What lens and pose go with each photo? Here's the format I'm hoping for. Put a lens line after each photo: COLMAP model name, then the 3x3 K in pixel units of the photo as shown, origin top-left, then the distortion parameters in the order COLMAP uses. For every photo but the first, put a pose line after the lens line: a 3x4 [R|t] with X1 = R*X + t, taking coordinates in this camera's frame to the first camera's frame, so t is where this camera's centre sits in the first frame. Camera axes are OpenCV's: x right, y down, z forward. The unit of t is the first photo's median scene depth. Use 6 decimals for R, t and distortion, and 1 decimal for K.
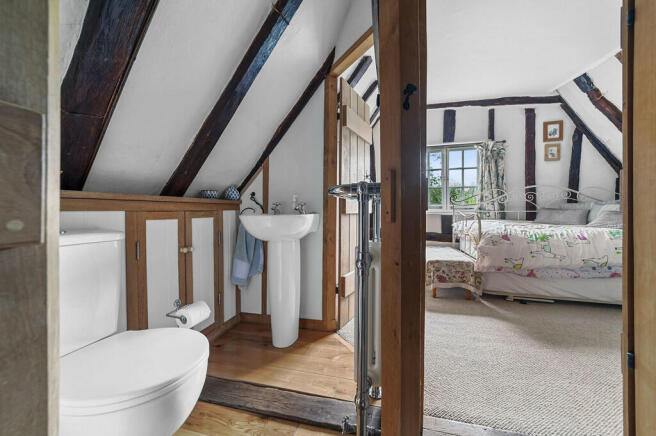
lens RADIAL K [[263.0, 0, 325.3], [0, 263.0, 212.0], [0, 0, 1]] dist [-0.001412, 0.000994]
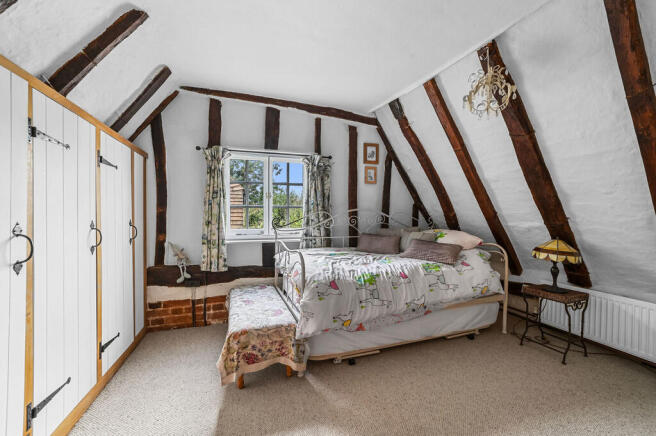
lens RADIAL K [[263.0, 0, 326.0], [0, 263.0, 220.2], [0, 0, 1]] dist [-0.001412, 0.000994]
pose [[0.826910, 0.001203, 0.562333, 0.181882], [-0.004168, 0.999983, 0.003990, -0.064112], [-0.562319, -0.005643, 0.826901, 0.289731]]
